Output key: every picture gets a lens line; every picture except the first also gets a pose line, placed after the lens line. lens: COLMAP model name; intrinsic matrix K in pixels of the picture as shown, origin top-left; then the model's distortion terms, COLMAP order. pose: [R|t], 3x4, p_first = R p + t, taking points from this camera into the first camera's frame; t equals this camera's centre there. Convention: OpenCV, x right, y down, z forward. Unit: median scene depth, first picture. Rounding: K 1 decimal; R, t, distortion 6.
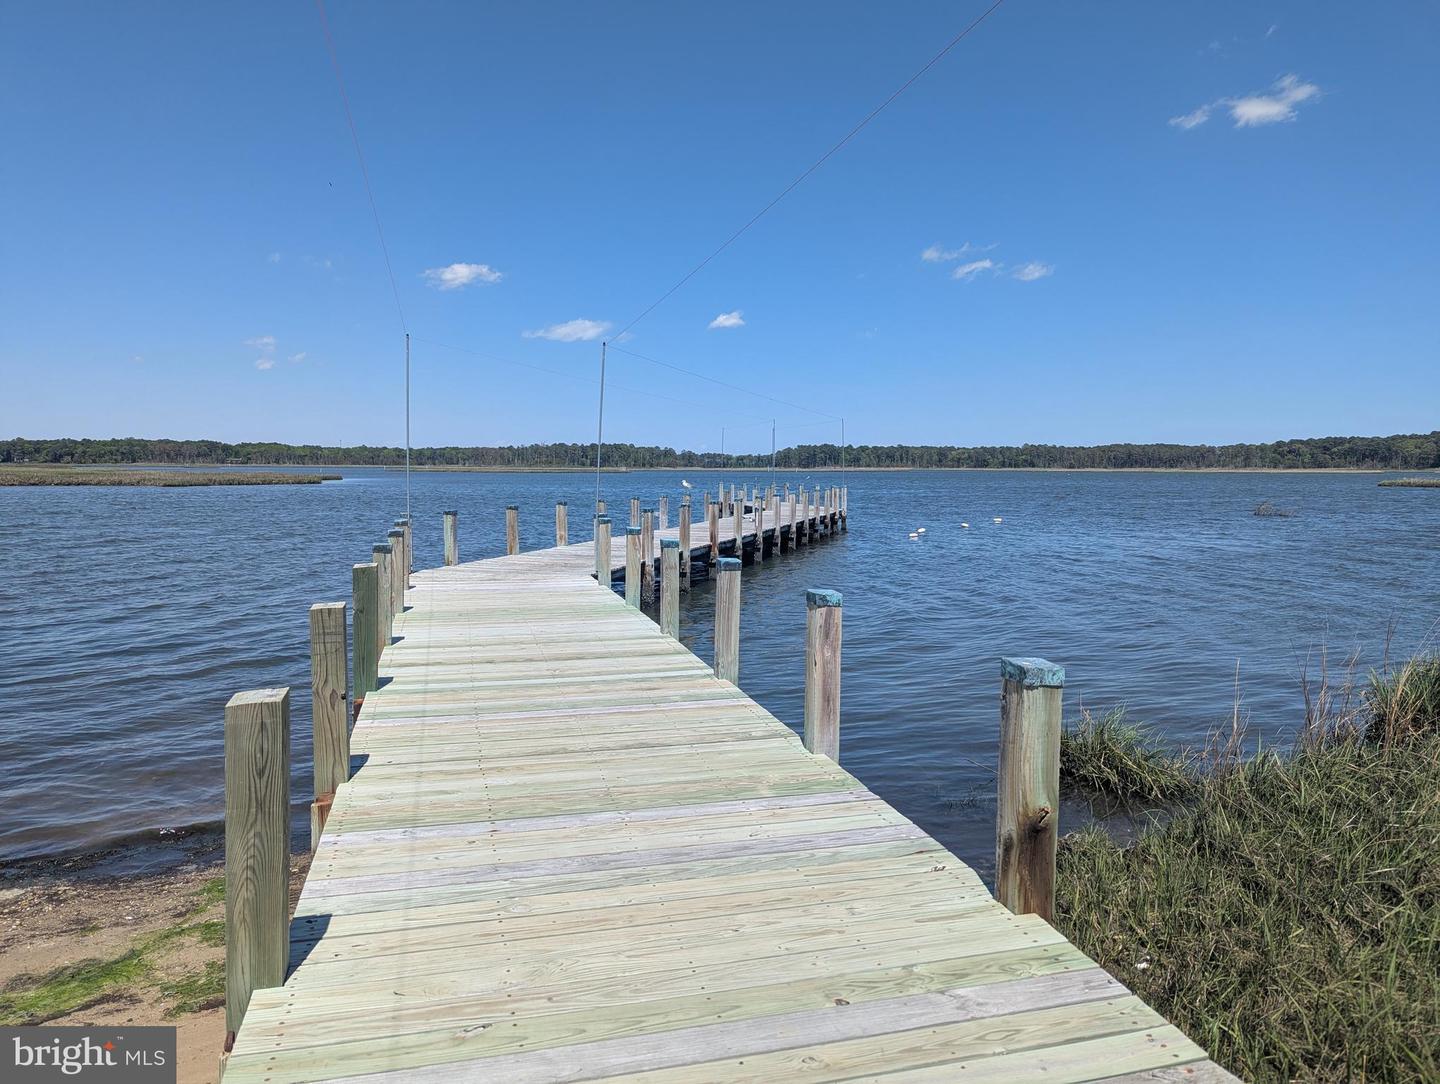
lens RADIAL K [[985.5, 0, 720.0], [0, 985.5, 542.0], [0, 0, 1]] dist [0.011414, 0.000287]
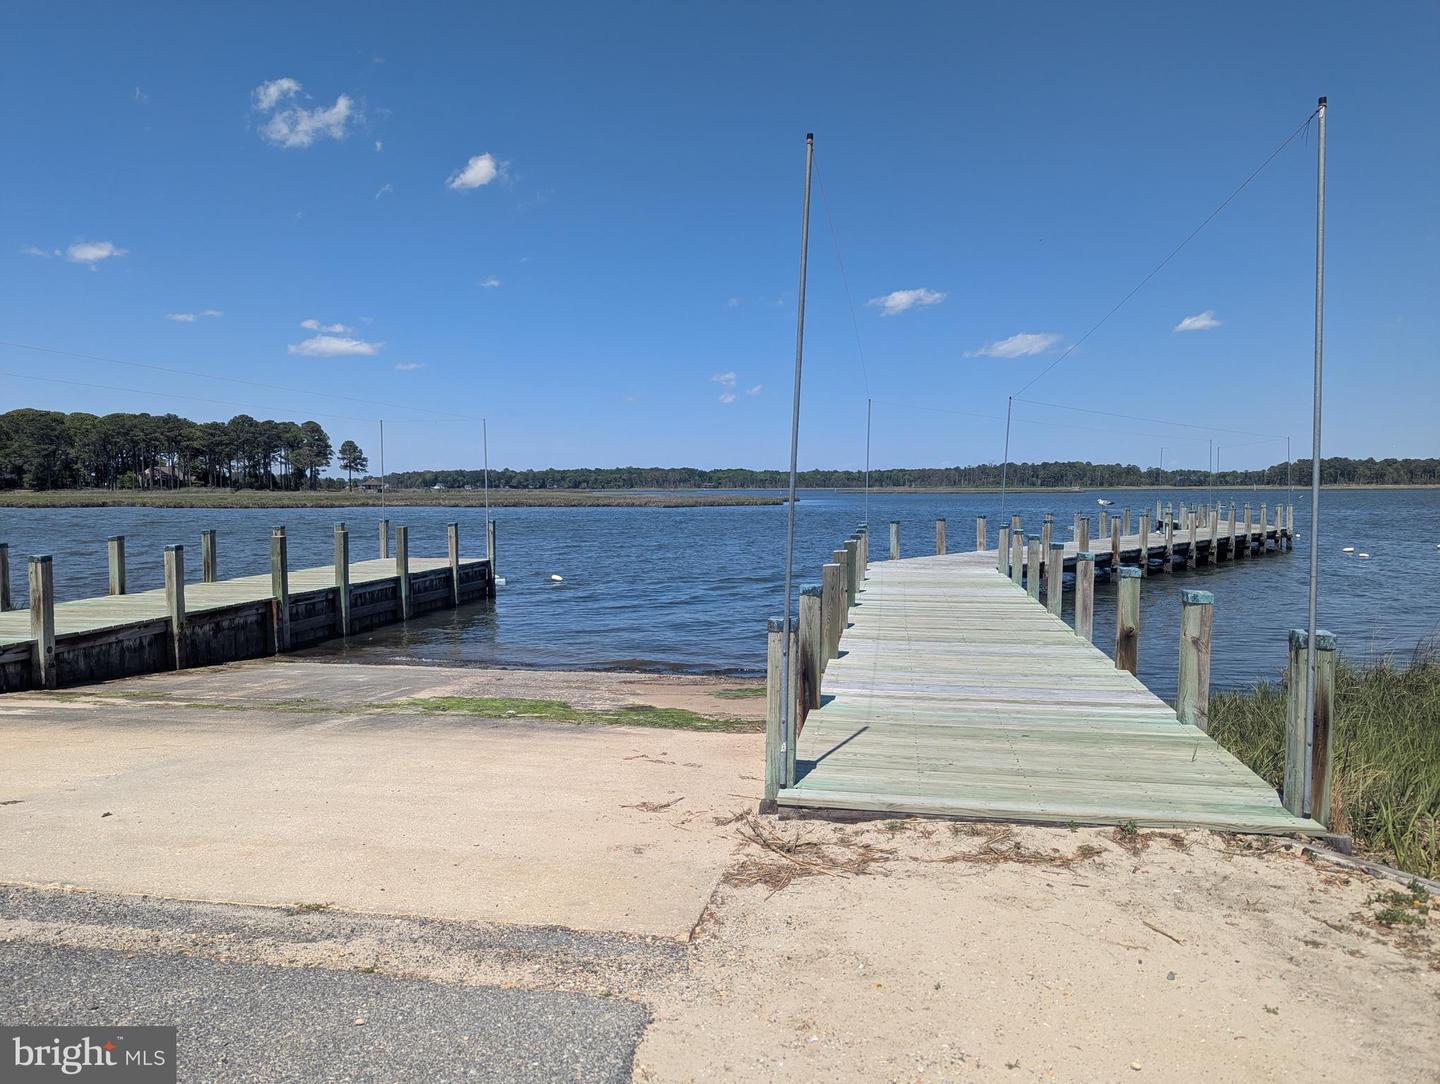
lens RADIAL K [[1030.5, 0, 720.0], [0, 1030.5, 542.0], [0, 0, 1]] dist [0.026013, -0.002772]
pose [[0.906549, 0.012106, -0.421927, 0.075089], [-0.022140, 0.999576, -0.018890, 0.020281], [0.421519, 0.026467, 0.906433, -0.270728]]
